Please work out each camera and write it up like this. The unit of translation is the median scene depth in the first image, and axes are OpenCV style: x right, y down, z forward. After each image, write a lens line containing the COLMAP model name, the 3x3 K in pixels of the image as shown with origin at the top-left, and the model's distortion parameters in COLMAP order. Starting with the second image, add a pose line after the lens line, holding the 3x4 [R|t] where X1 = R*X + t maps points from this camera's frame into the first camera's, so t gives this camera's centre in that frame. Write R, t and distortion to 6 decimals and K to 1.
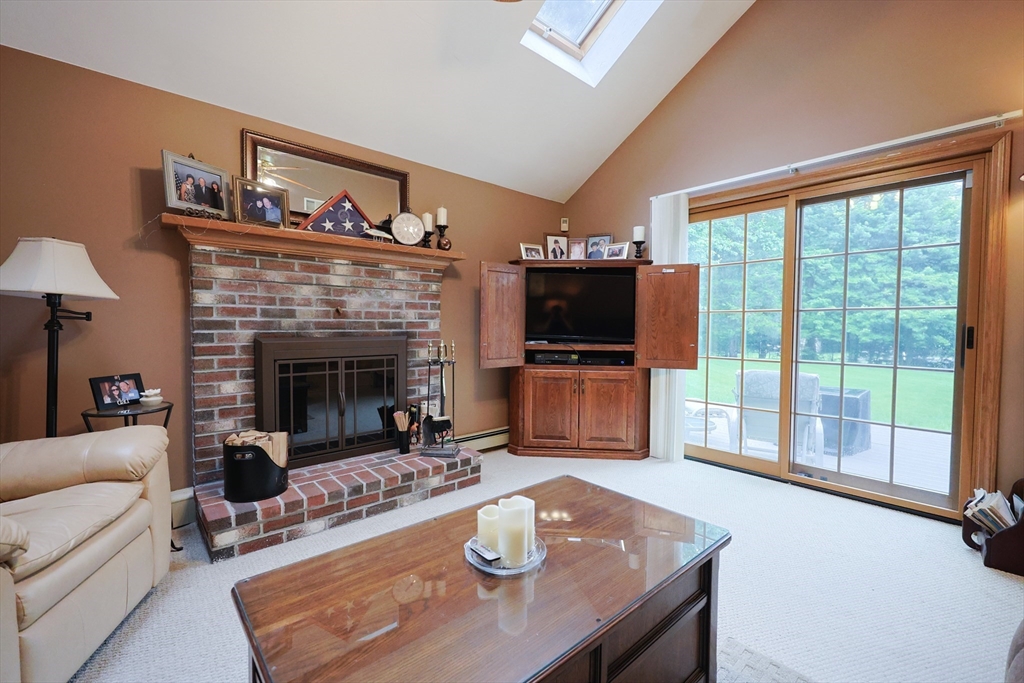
lens RADIAL K [[438.0, 0, 512.0], [0, 438.0, 341.5], [0, 0, 1]] dist [0.002002, 0.000150]
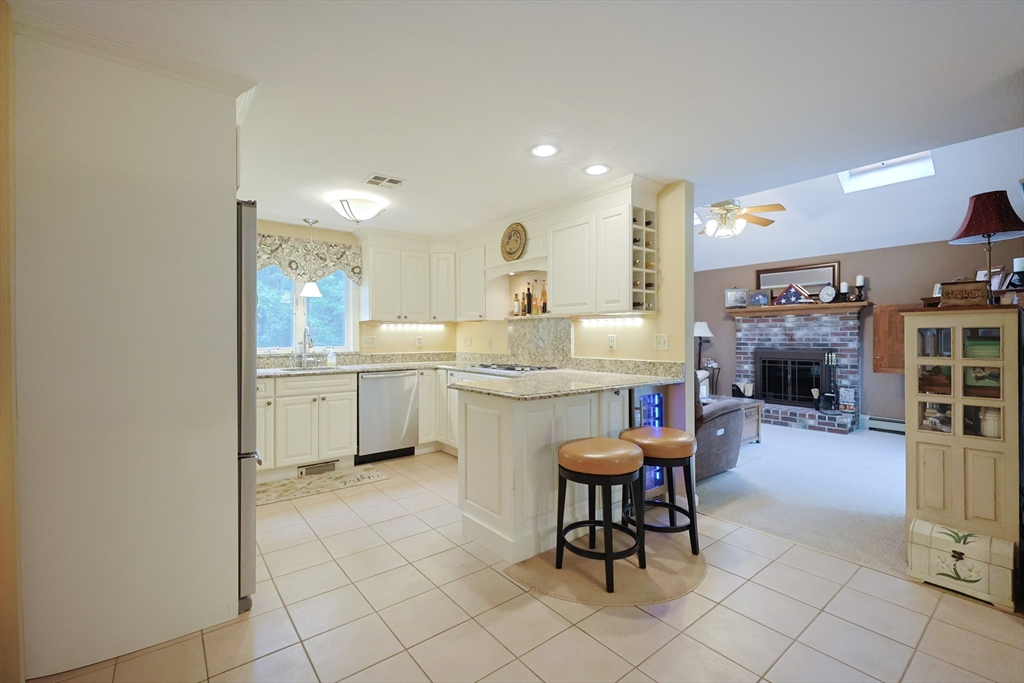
lens RADIAL K [[436.6, 0, 509.0], [0, 436.6, 336.8], [0, 0, 1]] dist [-0.000514, -0.000010]
pose [[-0.063957, -0.006020, -0.997935, 1.918240], [-0.034110, 0.999411, -0.003843, -0.019847], [0.997370, 0.033794, -0.064125, -0.275977]]
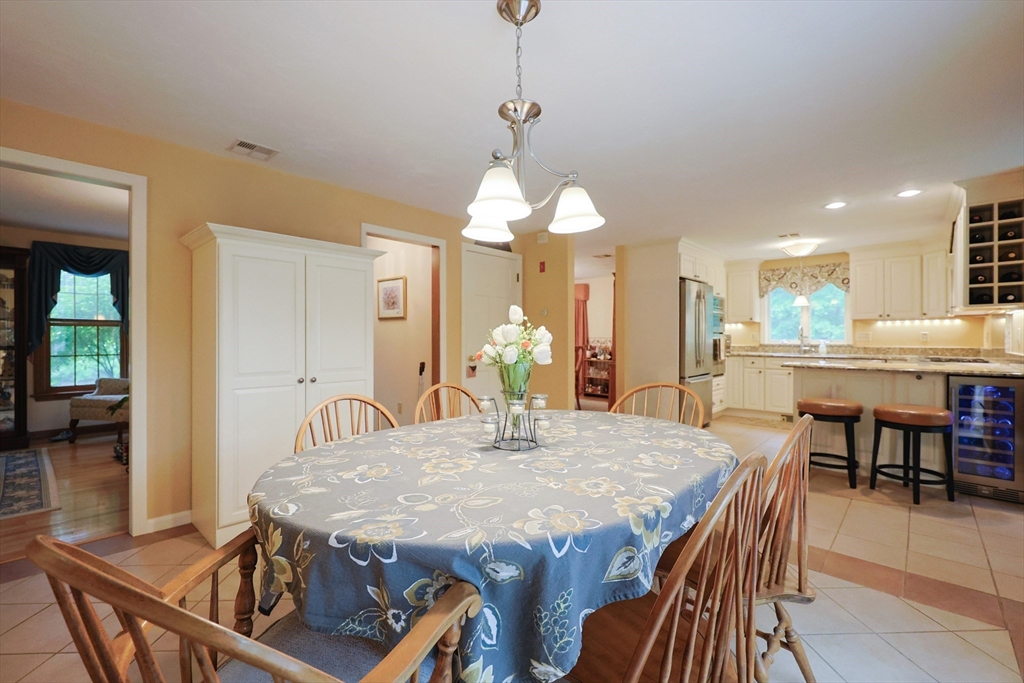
lens RADIAL K [[438.0, 0, 512.0], [0, 438.0, 341.5], [0, 0, 1]] dist [0.002002, 0.000150]
pose [[-0.995376, -0.002795, -0.096010, 2.327668], [-0.007185, 0.998943, 0.045408, -0.073181], [0.095782, 0.045888, -0.994344, 2.117932]]
